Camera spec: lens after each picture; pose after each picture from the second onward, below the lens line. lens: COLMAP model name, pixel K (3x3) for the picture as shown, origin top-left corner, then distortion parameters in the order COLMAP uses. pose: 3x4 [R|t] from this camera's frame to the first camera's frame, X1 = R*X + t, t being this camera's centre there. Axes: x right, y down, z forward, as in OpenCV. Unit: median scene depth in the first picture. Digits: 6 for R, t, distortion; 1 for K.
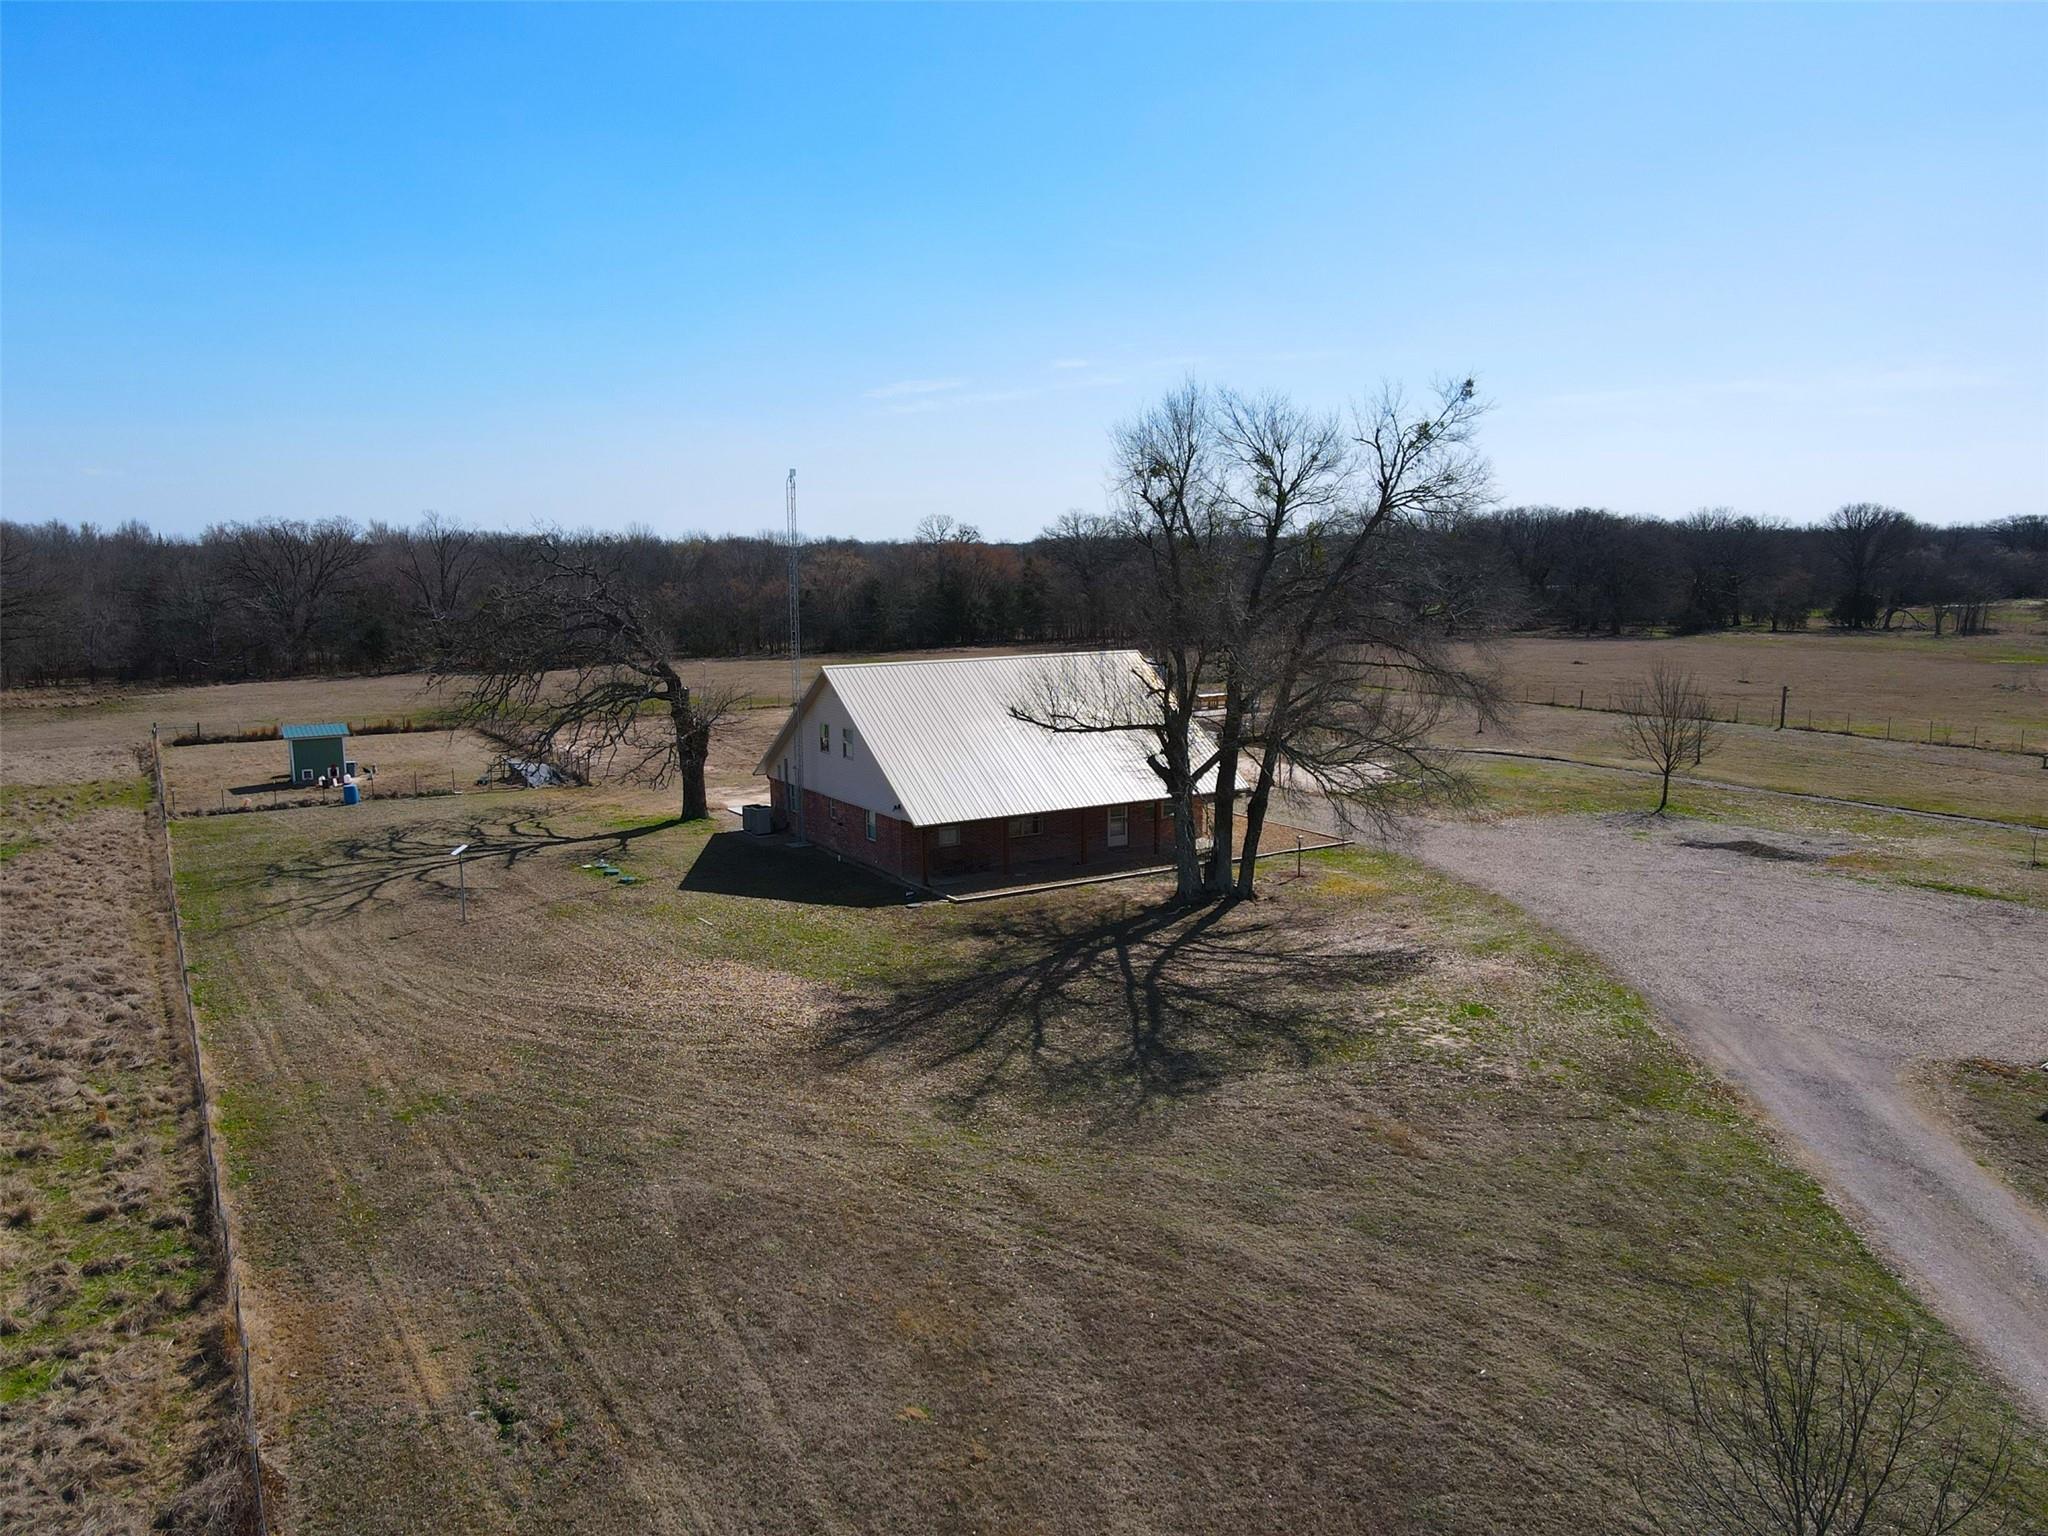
lens RADIAL K [[1490.9, 0, 1005.9], [0, 1490.9, 770.2], [0, 0, 1]] dist [0.009895, 0.007559]
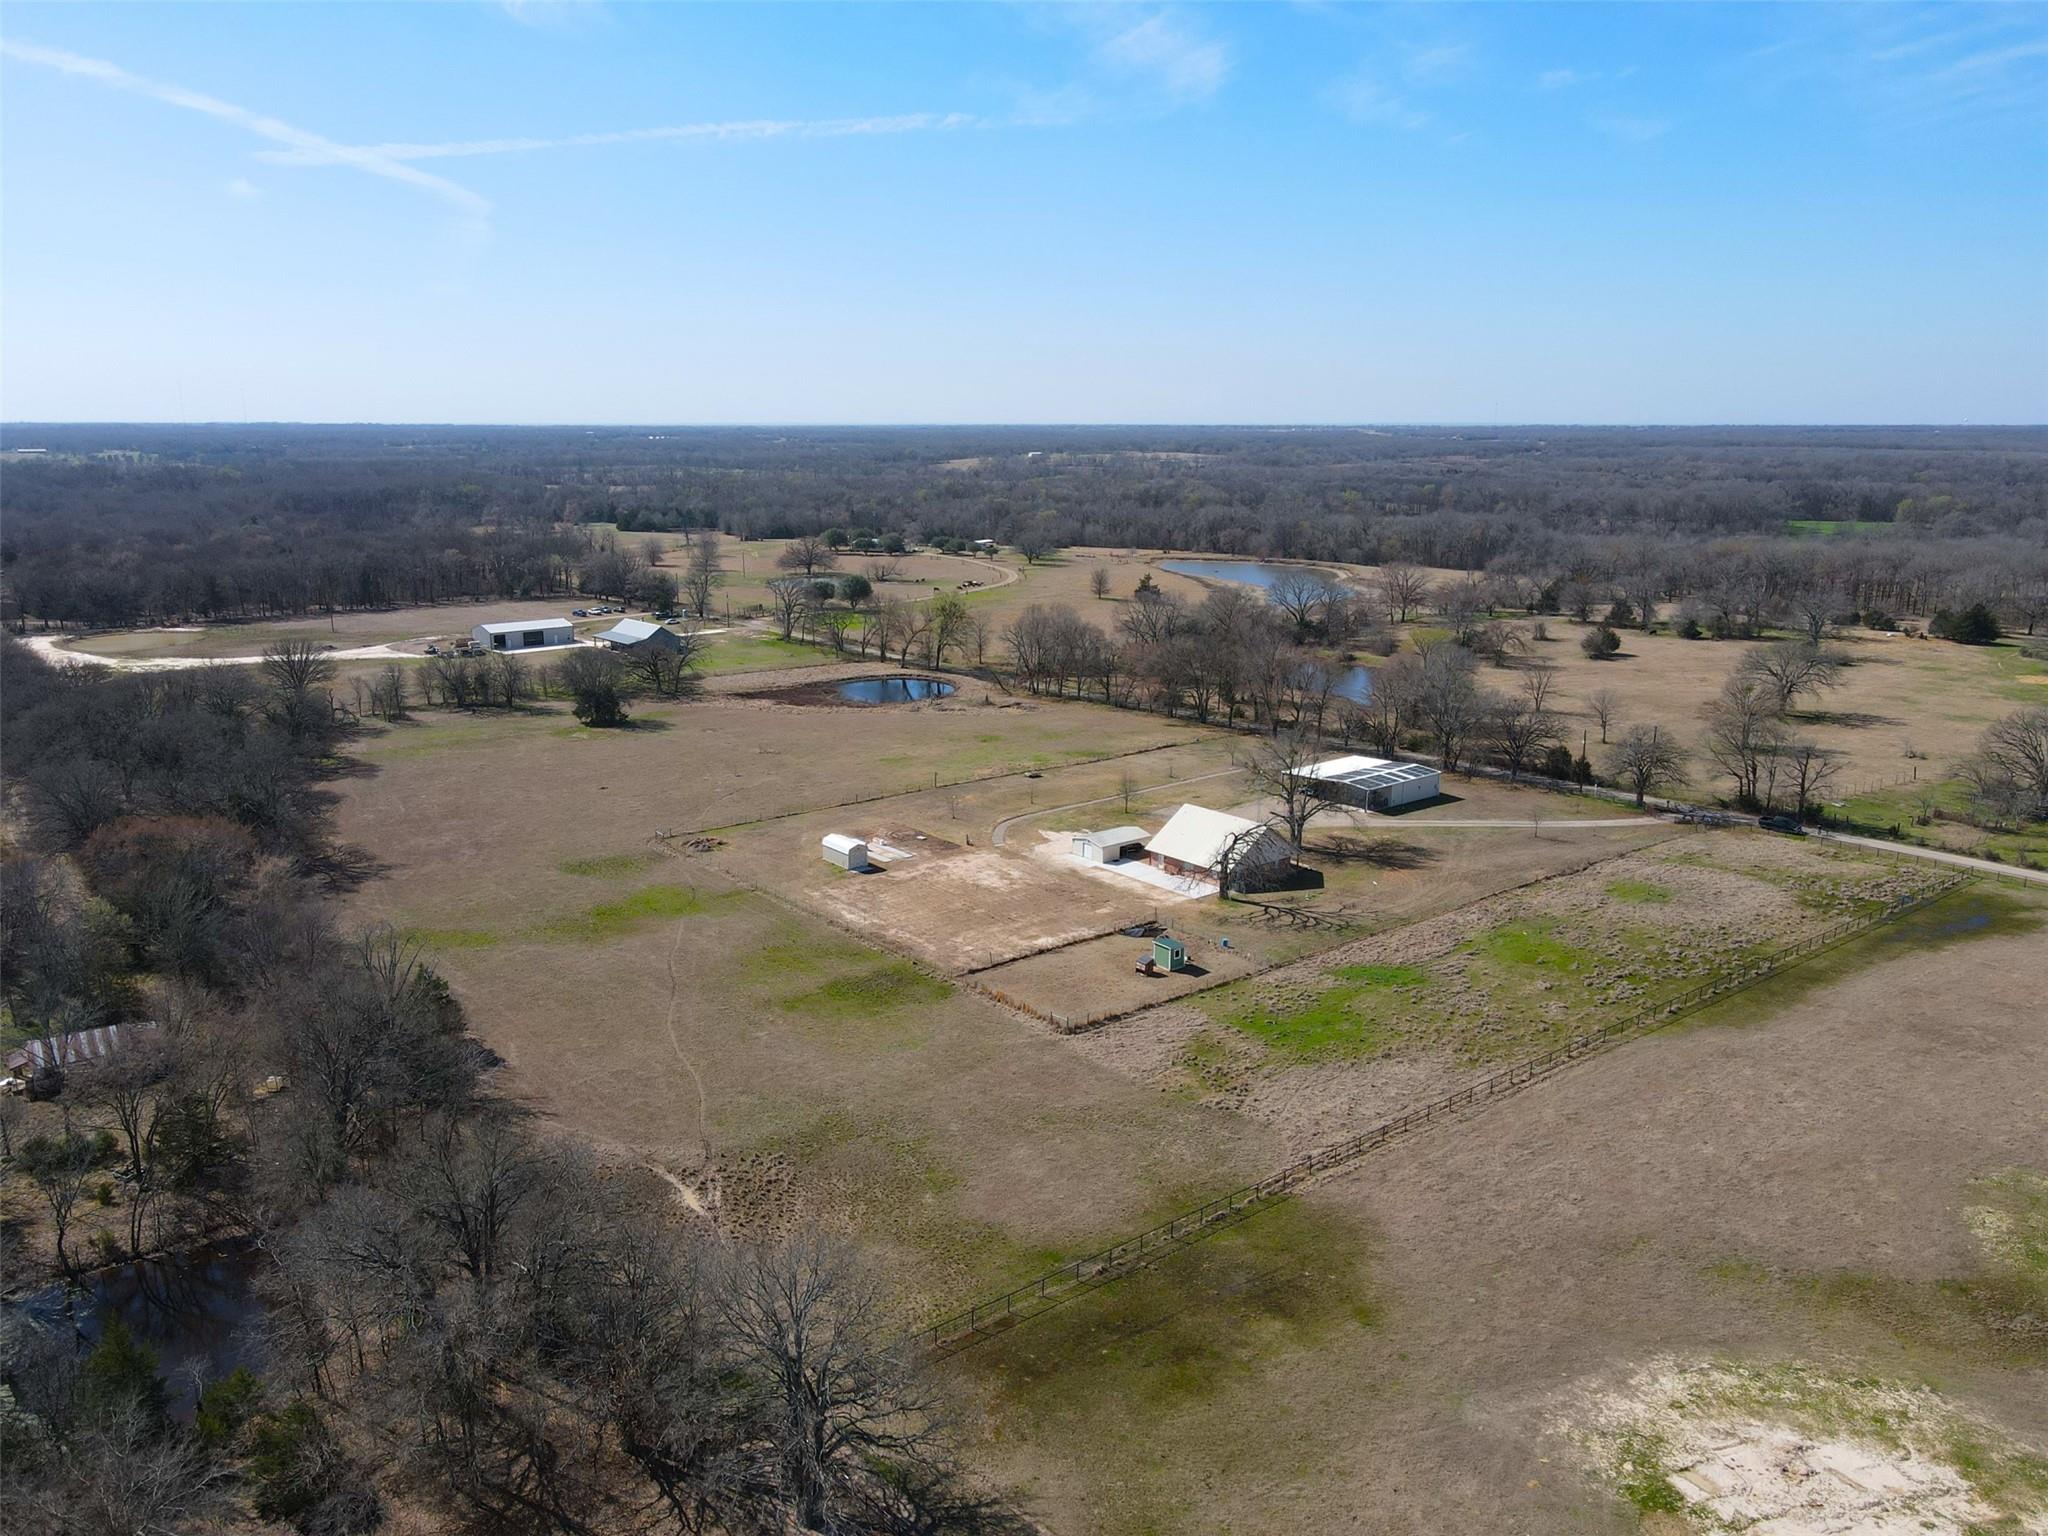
lens RADIAL K [[1490.9, 0, 1005.9], [0, 1490.9, 770.2], [0, 0, 1]] dist [0.009895, 0.007559]
pose [[-0.128955, -0.219690, 0.967009, -4.970200], [0.150165, 0.959580, 0.238027, -1.640111], [-0.980215, 0.175905, -0.090753, 2.822297]]
